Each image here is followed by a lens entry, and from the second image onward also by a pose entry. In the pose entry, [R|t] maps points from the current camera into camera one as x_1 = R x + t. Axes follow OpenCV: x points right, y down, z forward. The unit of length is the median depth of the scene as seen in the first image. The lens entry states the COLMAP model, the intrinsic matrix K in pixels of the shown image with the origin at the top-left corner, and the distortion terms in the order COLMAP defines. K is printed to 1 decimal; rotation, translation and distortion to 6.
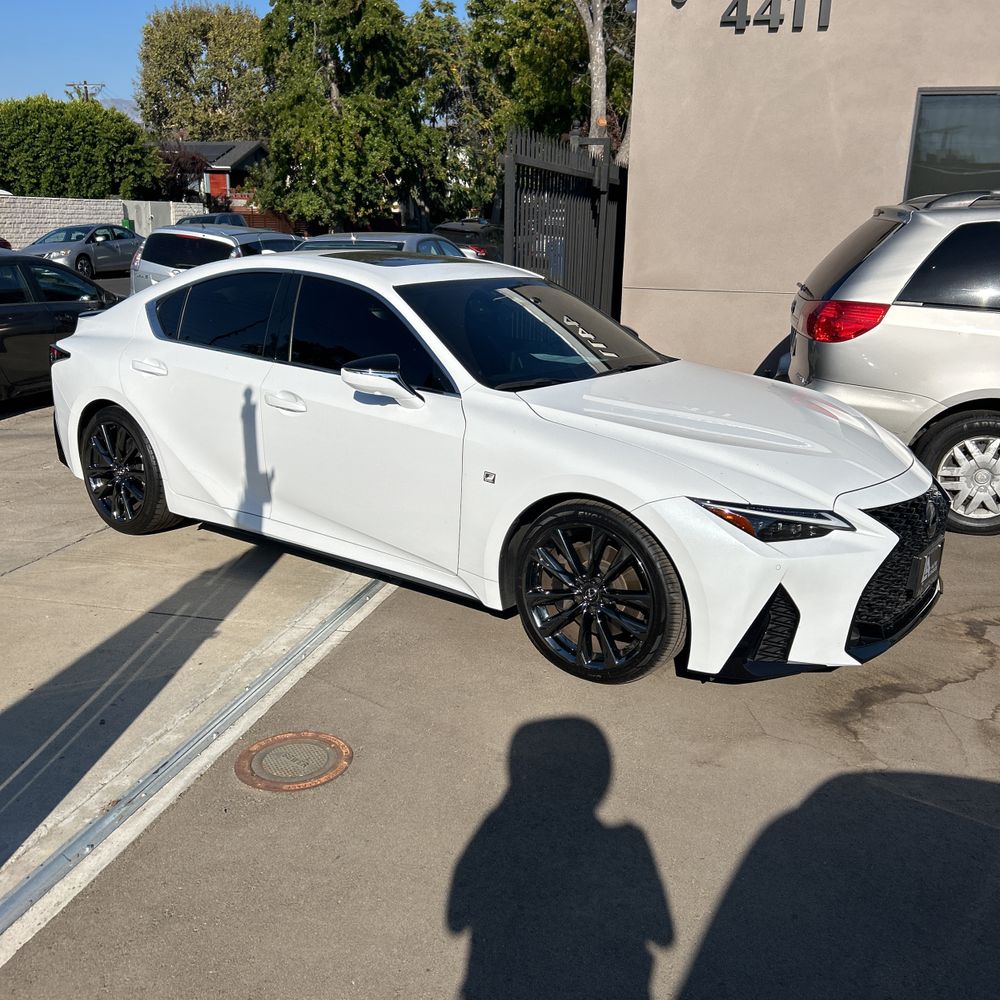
lens RADIAL K [[1016.1, 0, 501.7], [0, 1016.1, 500.2], [0, 0, 1]] dist [0.022631, 0.000000]
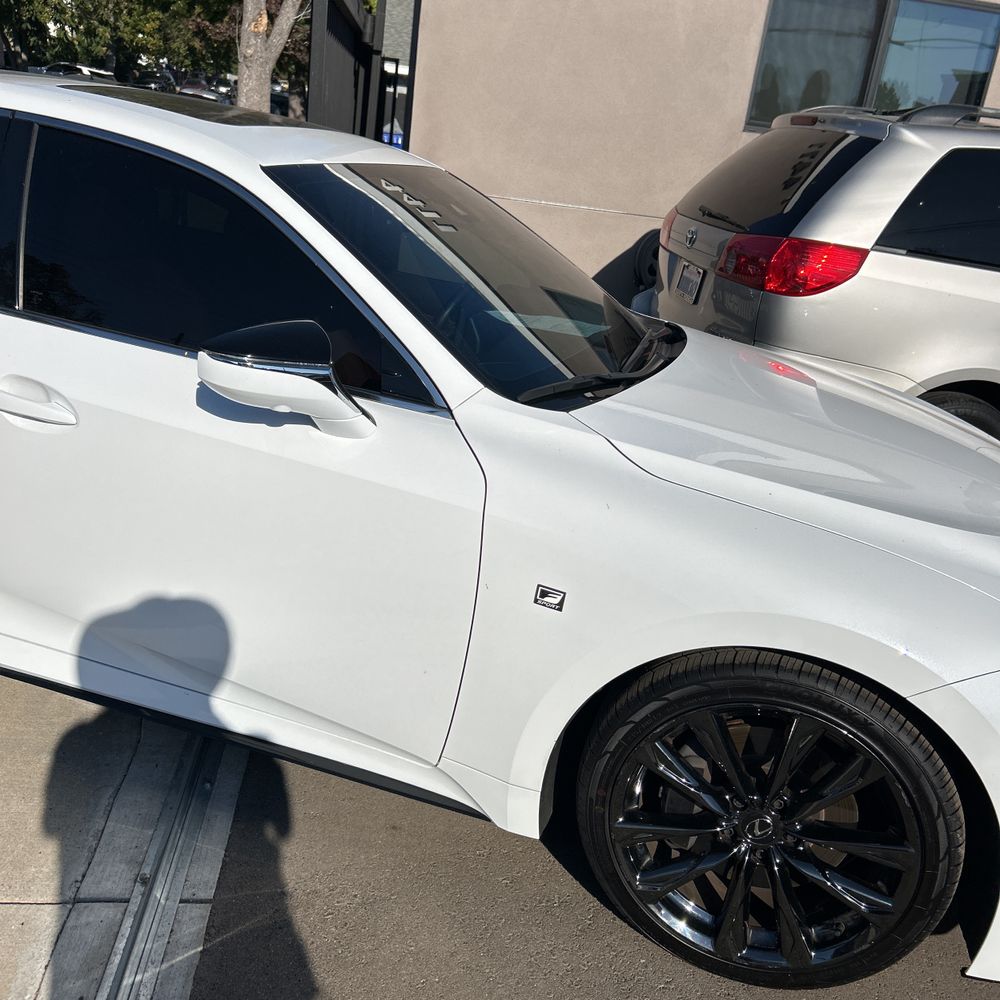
lens RADIAL K [[1016.1, 0, 498.4], [0, 1016.1, 498.6], [0, 0, 1]] dist [0.022631, 0.000000]
pose [[0.934458, -0.023186, 0.355318, -0.141718], [-0.011386, 0.995422, 0.094901, -0.079612], [-0.355891, -0.092727, 0.929916, 0.392535]]
